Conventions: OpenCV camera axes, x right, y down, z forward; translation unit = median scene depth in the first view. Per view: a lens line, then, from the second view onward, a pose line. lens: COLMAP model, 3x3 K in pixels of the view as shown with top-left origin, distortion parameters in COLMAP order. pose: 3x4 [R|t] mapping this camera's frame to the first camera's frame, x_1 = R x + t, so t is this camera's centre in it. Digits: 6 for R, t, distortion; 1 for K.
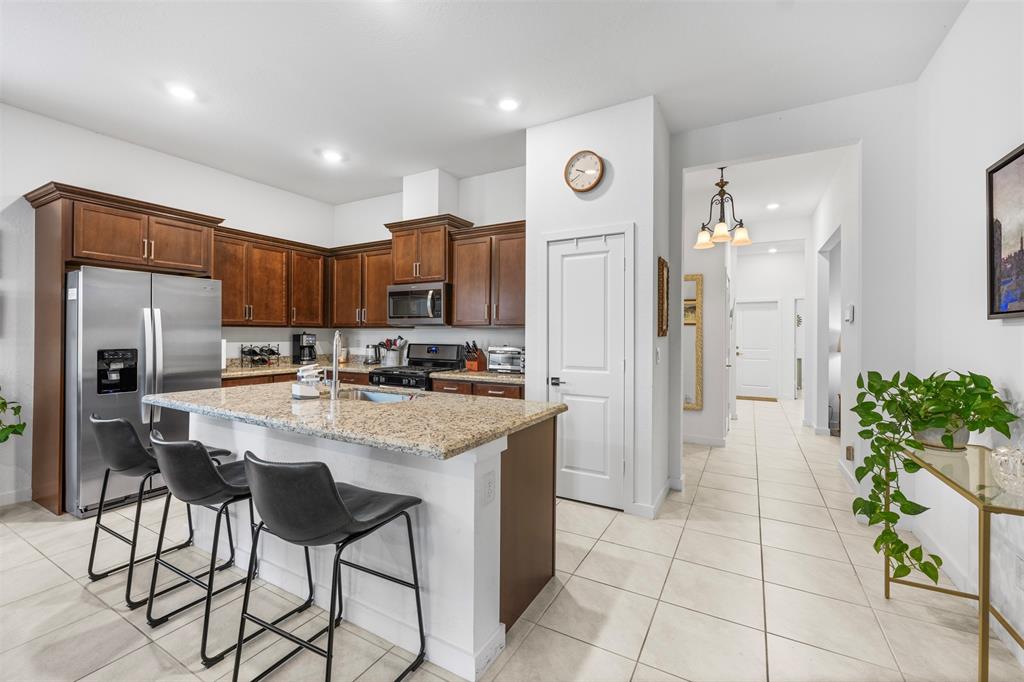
lens RADIAL K [[423.0, 0, 513.7], [0, 423.0, 331.8], [0, 0, 1]] dist [-0.001348, 0.000077]
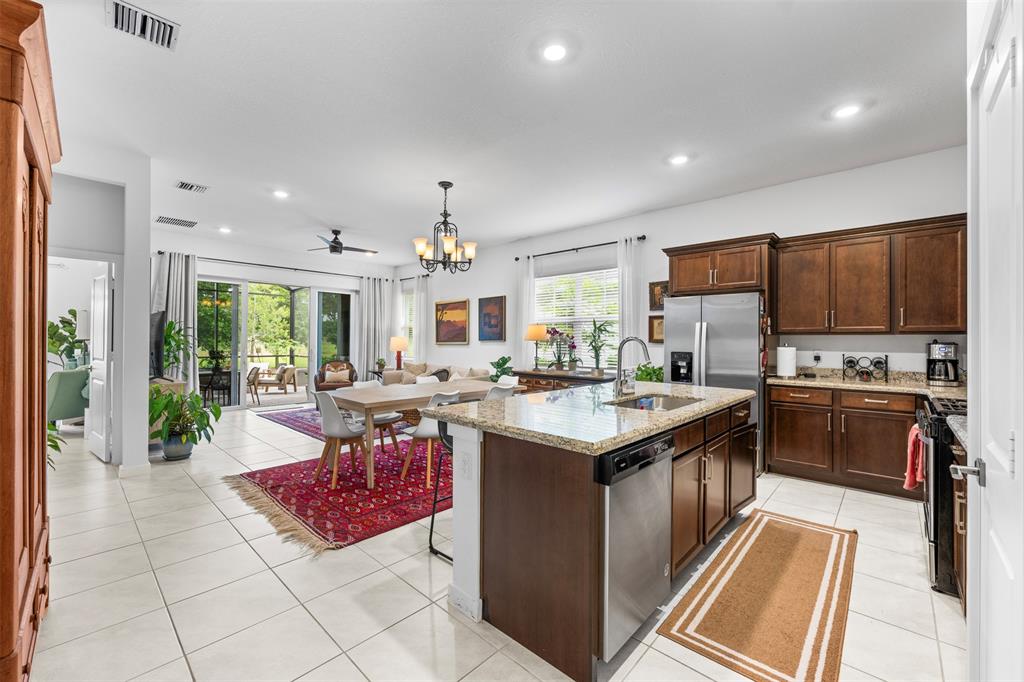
lens RADIAL K [[411.7, 0, 511.5], [0, 411.7, 339.4], [0, 0, 1]] dist [-0.000522, -0.000012]
pose [[-0.232613, -0.008880, -0.972529, 0.519479], [-0.003567, 0.999959, -0.008278, 0.010745], [0.972563, 0.001544, -0.232635, 0.690284]]
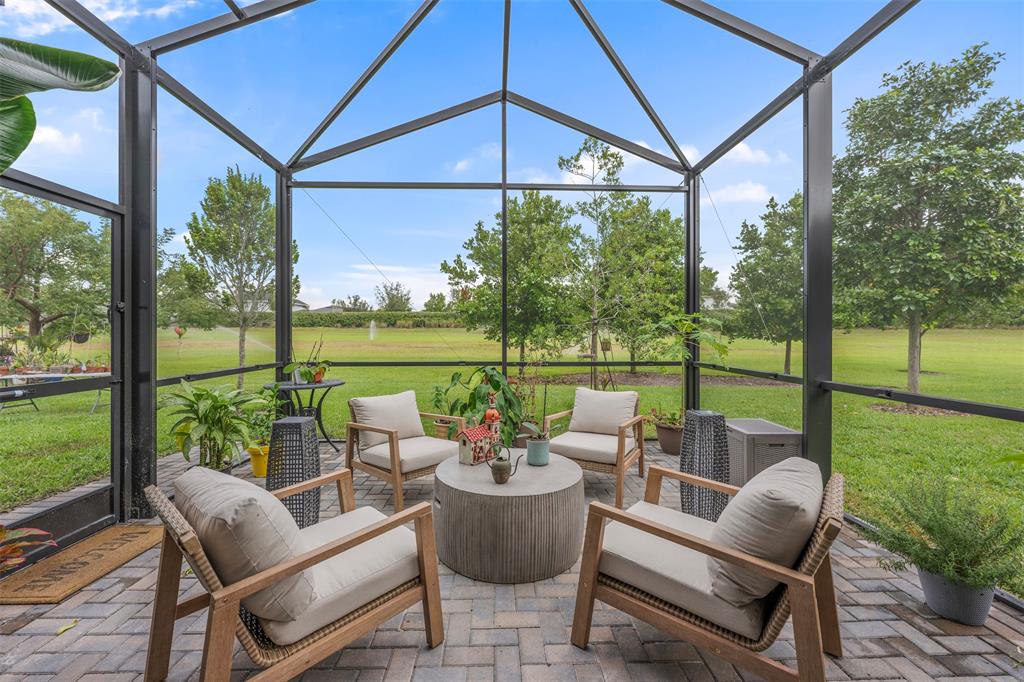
lens RADIAL K [[409.1, 0, 509.0], [0, 409.1, 336.3], [0, 0, 1]] dist [-0.001687, -0.000378]
pose [[-0.853532, -0.001434, -0.521038, -1.804215], [-0.001884, 0.999998, 0.000335, 0.057669], [0.521036, 0.001268, -0.853534, -1.622850]]
